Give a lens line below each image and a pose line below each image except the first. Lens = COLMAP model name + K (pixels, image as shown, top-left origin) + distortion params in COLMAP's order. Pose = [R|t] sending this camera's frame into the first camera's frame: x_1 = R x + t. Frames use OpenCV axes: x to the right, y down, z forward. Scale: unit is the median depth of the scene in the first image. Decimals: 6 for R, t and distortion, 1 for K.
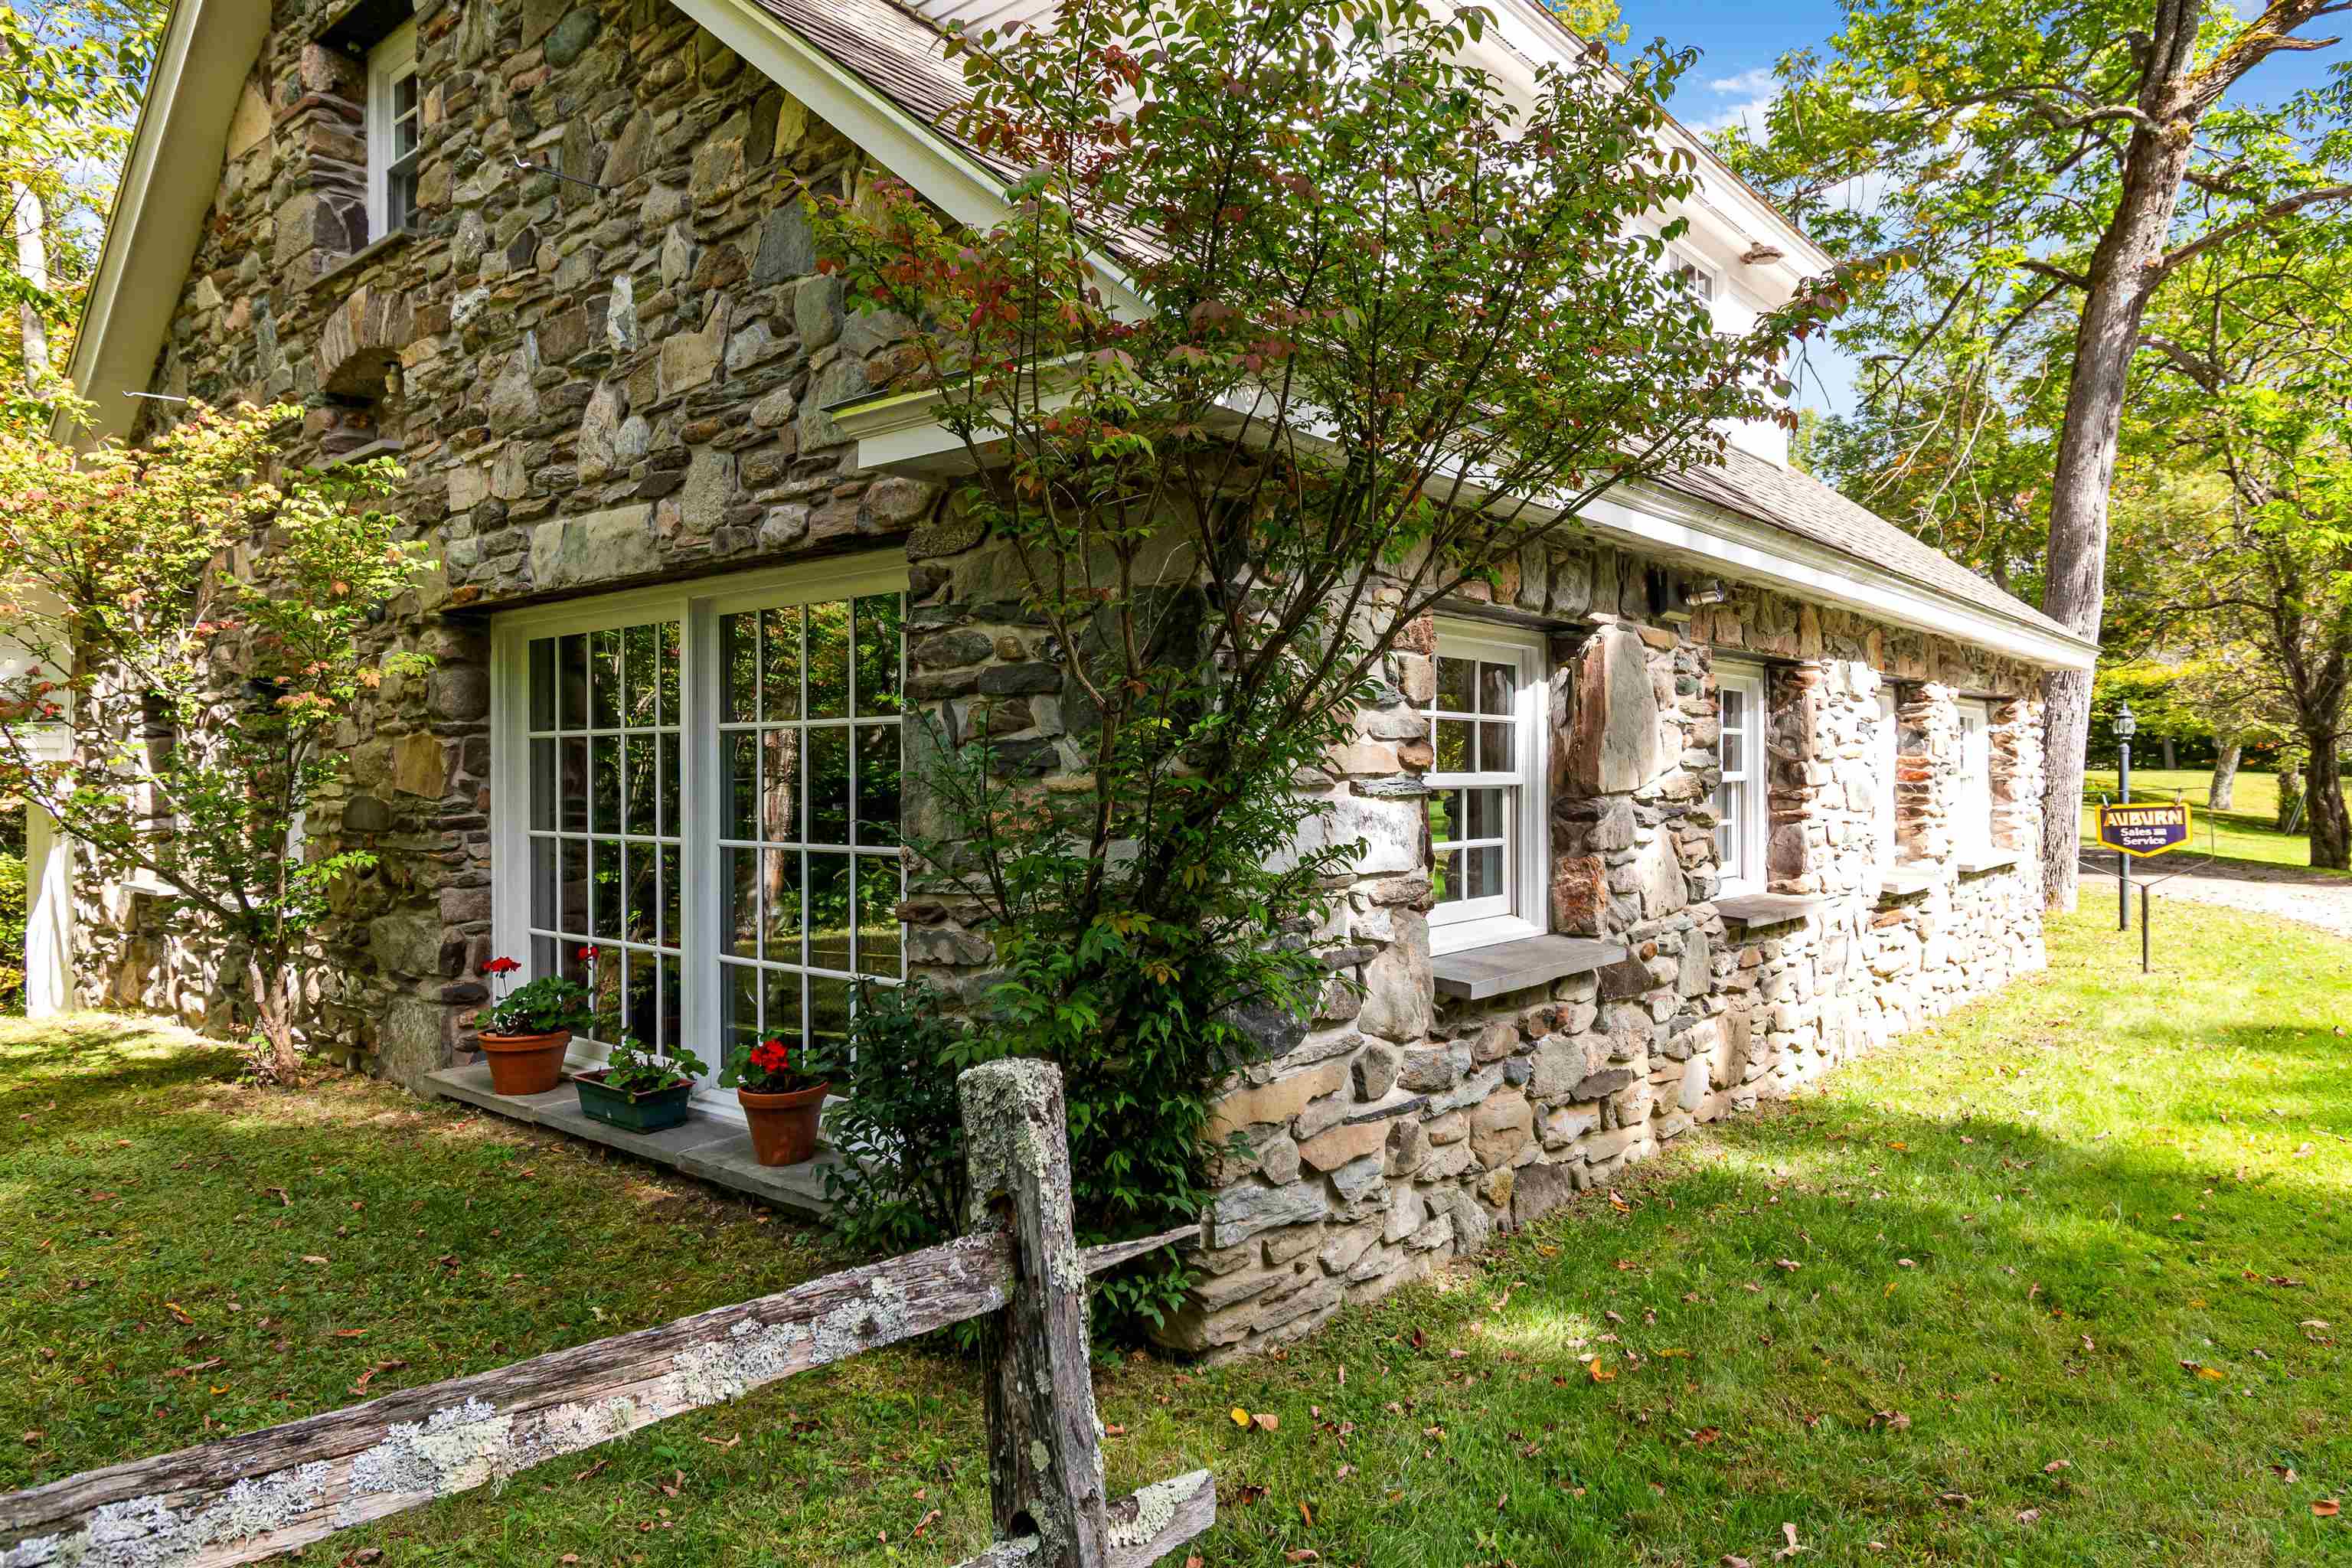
lens RADIAL K [[1431.6, 0, 1173.3], [0, 1431.6, 780.2], [0, 0, 1]] dist [0.000826, 0.000853]
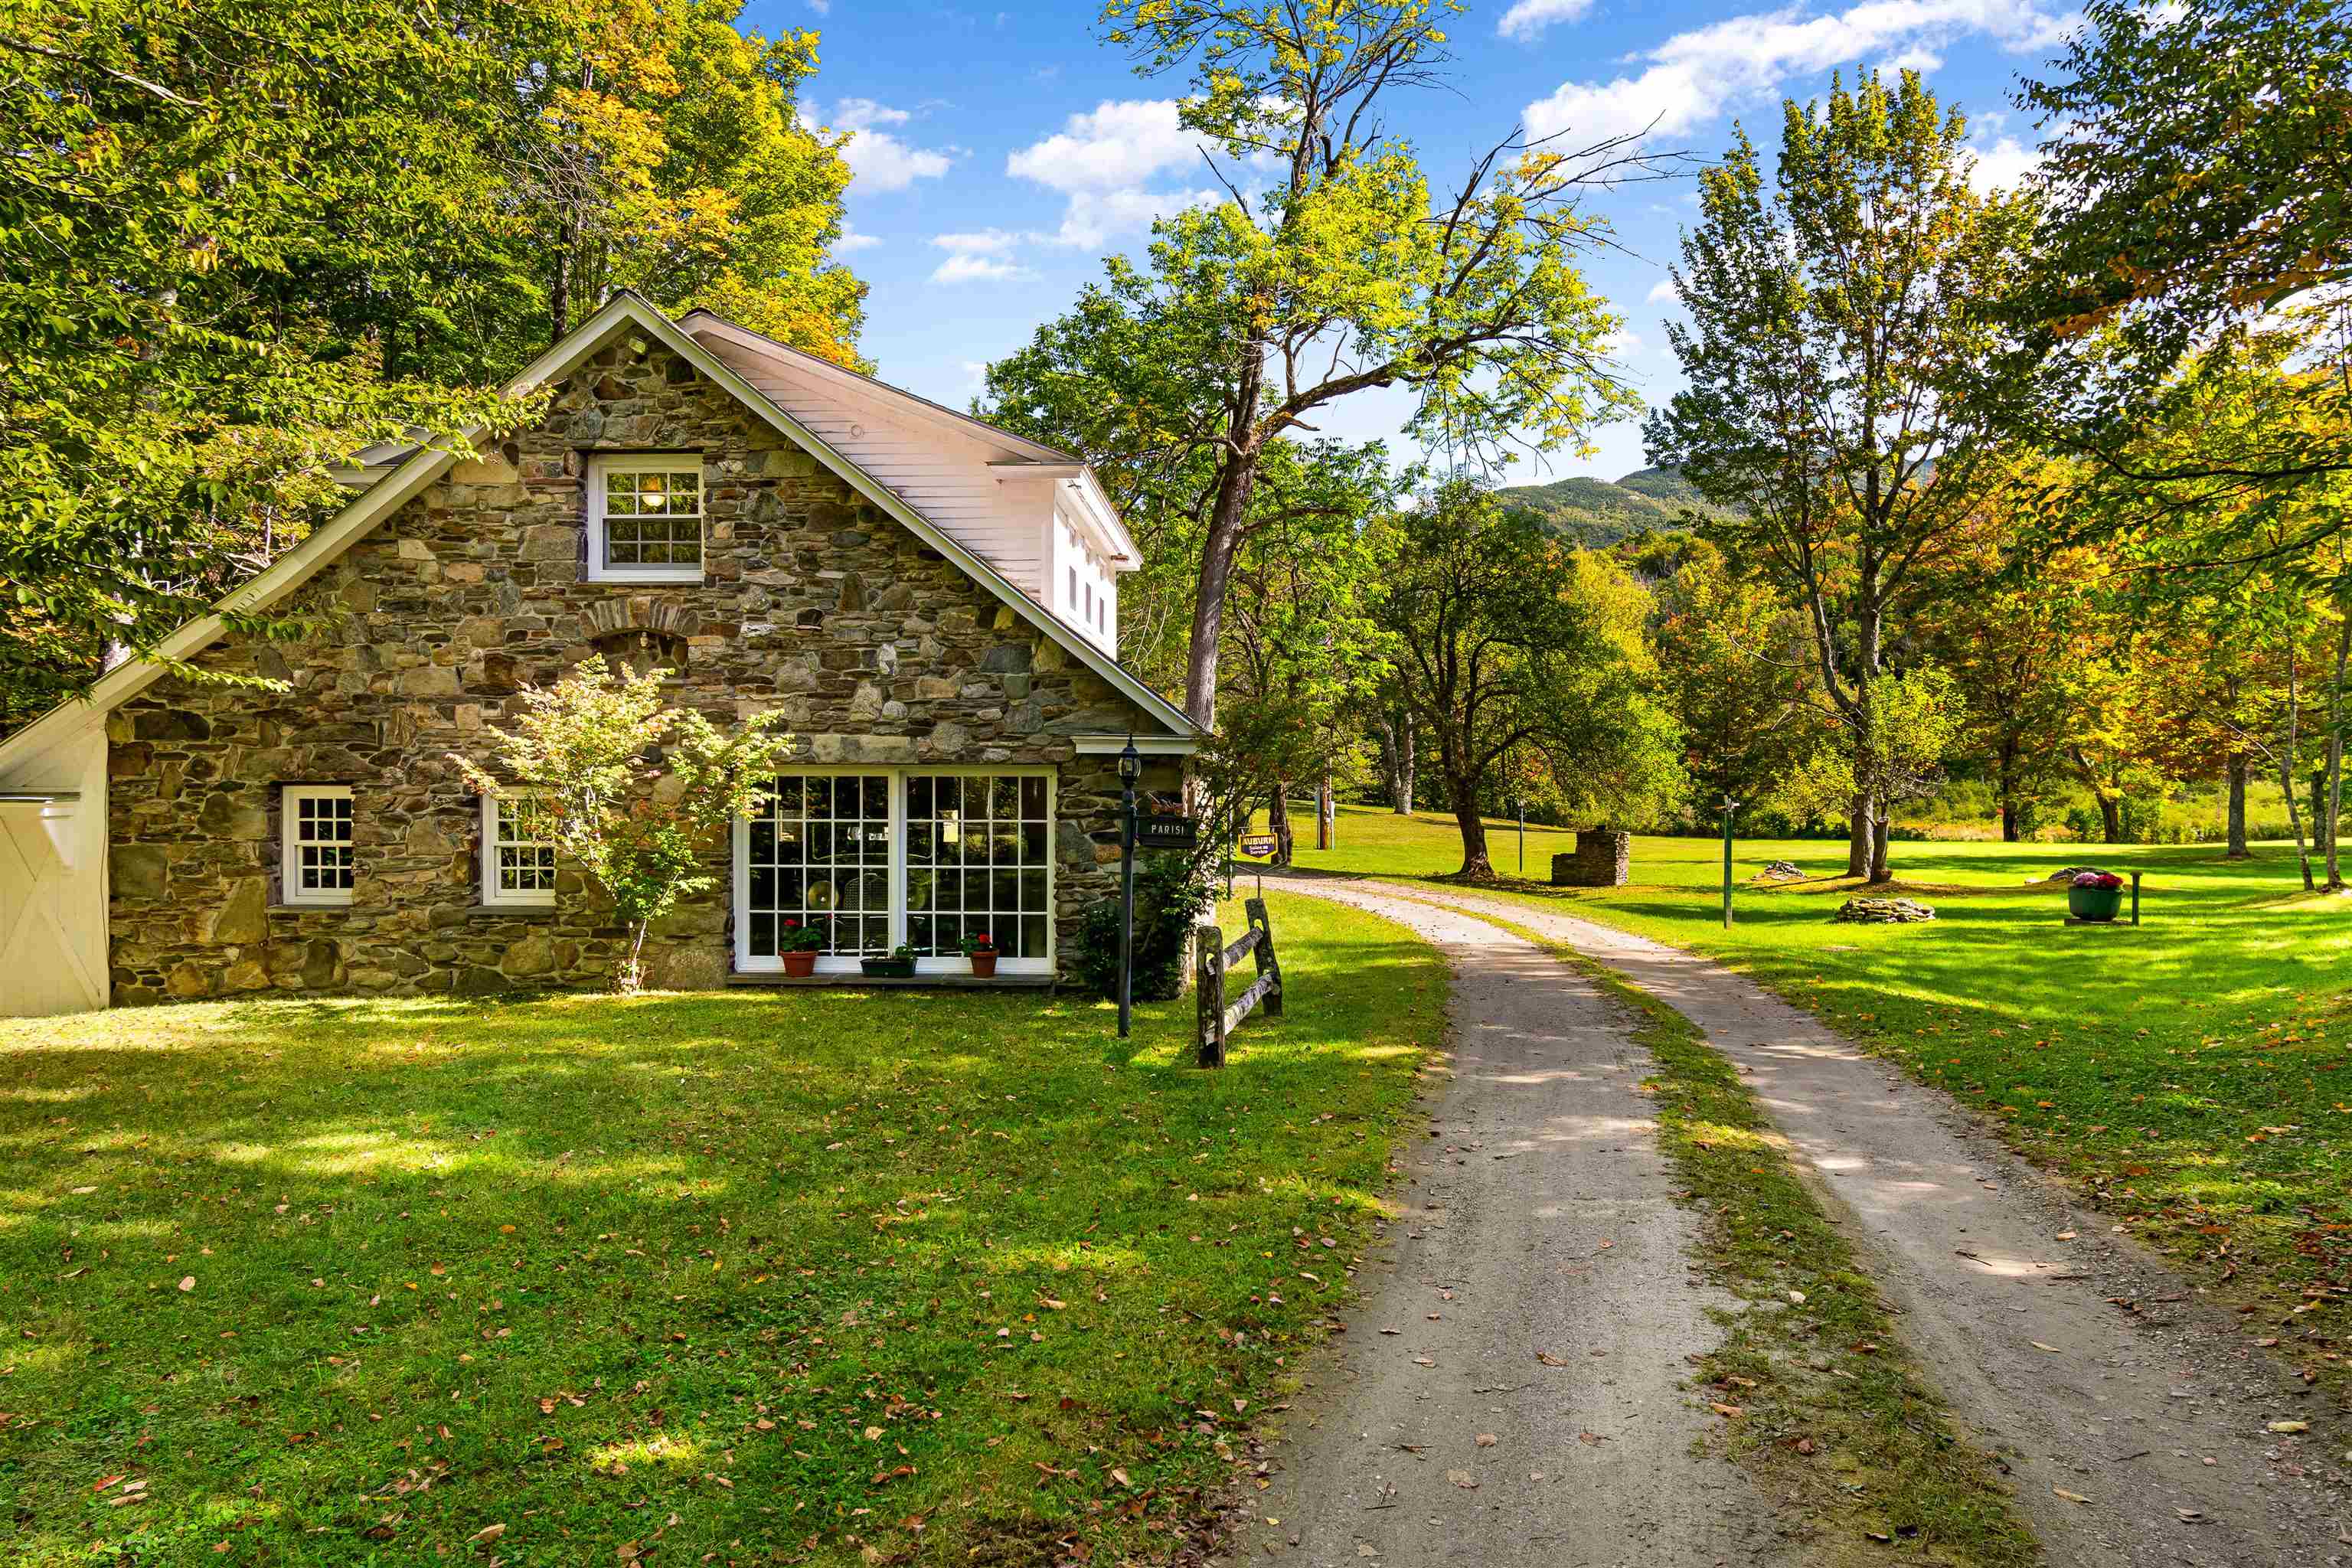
lens RADIAL K [[1626.6, 0, 1176.9], [0, 1626.6, 780.8], [0, 0, 1]] dist [0.000038, -0.000004]
pose [[0.789892, -0.002999, 0.613239, -1.835940], [0.000393, 0.999990, 0.004384, -0.129290], [-0.613246, -0.003222, 0.789885, -1.675161]]
